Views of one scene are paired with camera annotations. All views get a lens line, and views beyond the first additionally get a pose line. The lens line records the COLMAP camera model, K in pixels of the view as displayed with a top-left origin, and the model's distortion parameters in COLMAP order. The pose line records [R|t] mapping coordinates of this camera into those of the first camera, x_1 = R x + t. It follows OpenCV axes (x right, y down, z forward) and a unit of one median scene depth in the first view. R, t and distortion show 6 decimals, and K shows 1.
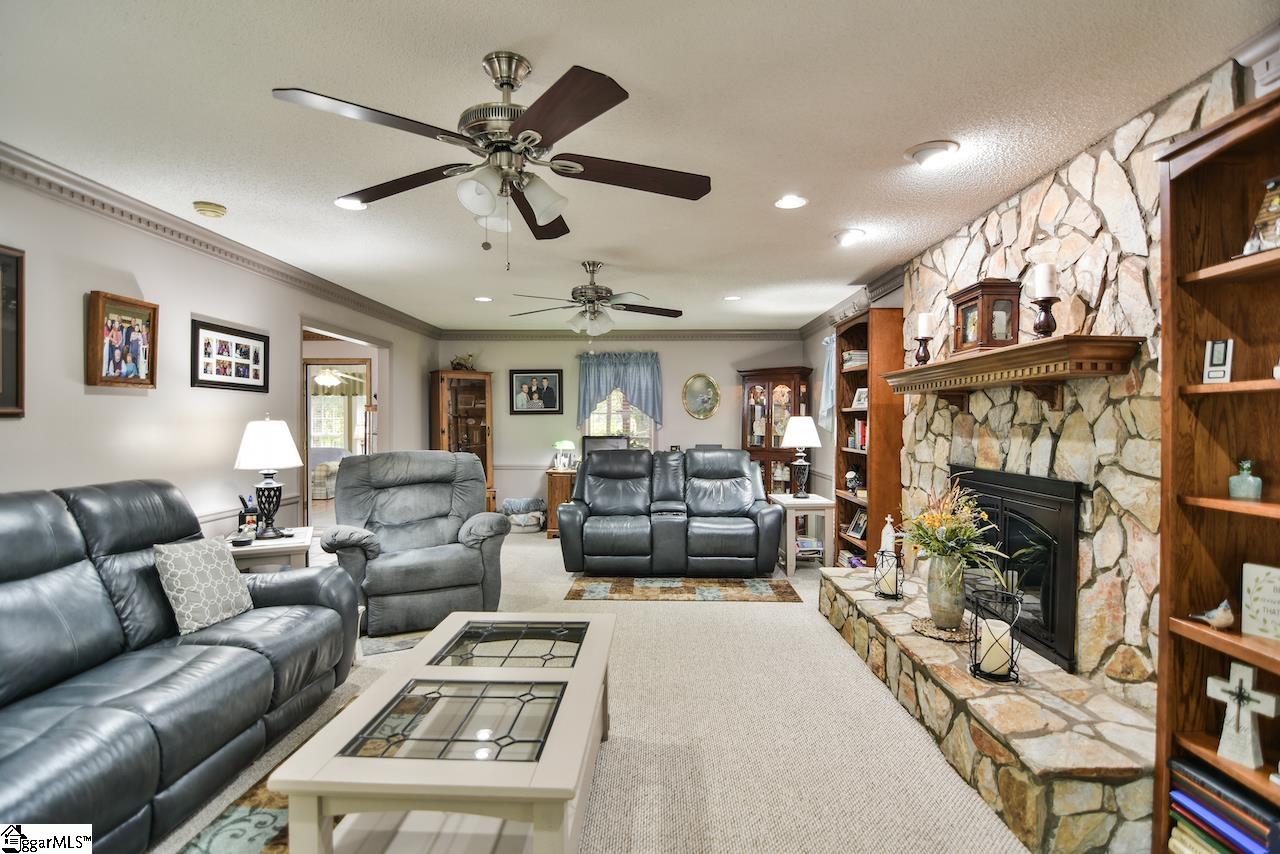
lens RADIAL K [[624.5, 0, 640.0], [0, 624.5, 427.0], [0, 0, 1]] dist [-0.005146, -0.011377]
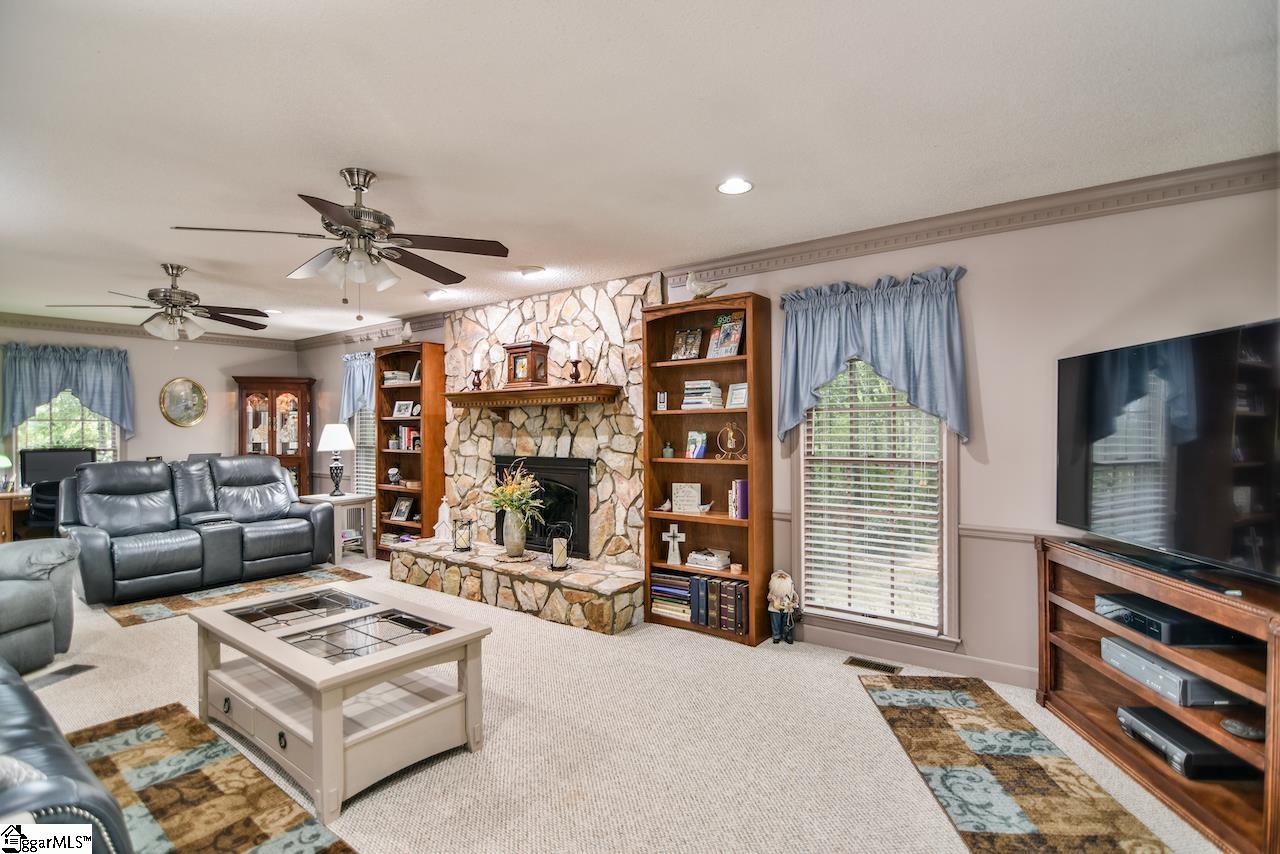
lens RADIAL K [[624.5, 0, 640.0], [0, 624.5, 427.0], [0, 0, 1]] dist [-0.005146, -0.011377]
pose [[0.590393, -0.006846, 0.807087, -0.619893], [0.014767, 0.999888, -0.002321, -0.000676], [-0.806981, 0.013288, 0.590428, -0.212358]]
